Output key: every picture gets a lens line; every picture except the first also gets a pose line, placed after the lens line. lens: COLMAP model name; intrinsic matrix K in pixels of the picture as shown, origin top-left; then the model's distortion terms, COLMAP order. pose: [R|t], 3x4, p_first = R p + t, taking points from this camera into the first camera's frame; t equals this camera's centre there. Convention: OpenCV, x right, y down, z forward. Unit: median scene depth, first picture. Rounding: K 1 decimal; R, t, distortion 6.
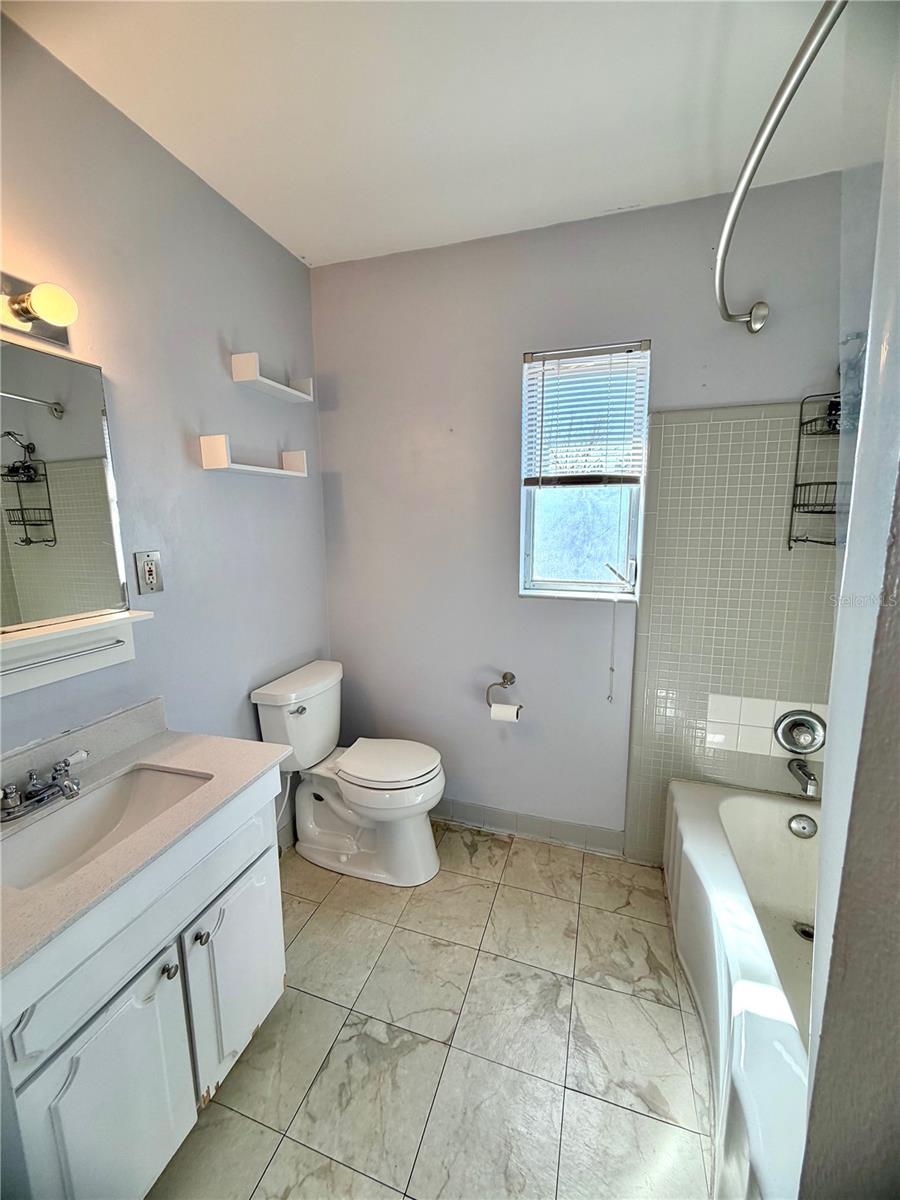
lens RADIAL K [[477.0, 0, 446.7], [0, 477.0, 597.5], [0, 0, 1]] dist [0.001885, 0.000218]
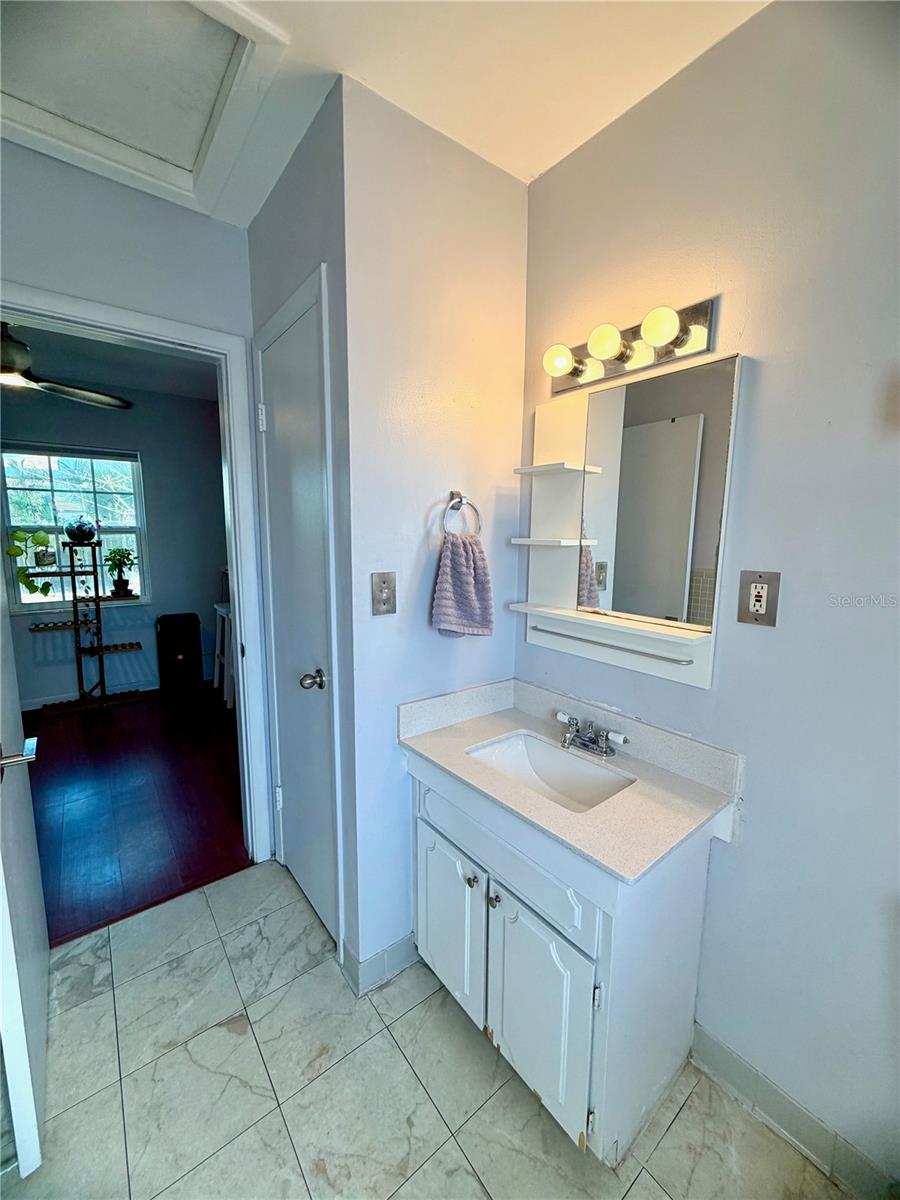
lens RADIAL K [[477.0, 0, 450.7], [0, 477.0, 594.4], [0, 0, 1]] dist [0.001885, 0.000218]
pose [[-0.554076, 0.118366, -0.824008, 0.321346], [-0.130127, 0.965357, 0.226170, -0.187640], [0.822233, 0.232541, -0.519478, 1.112750]]
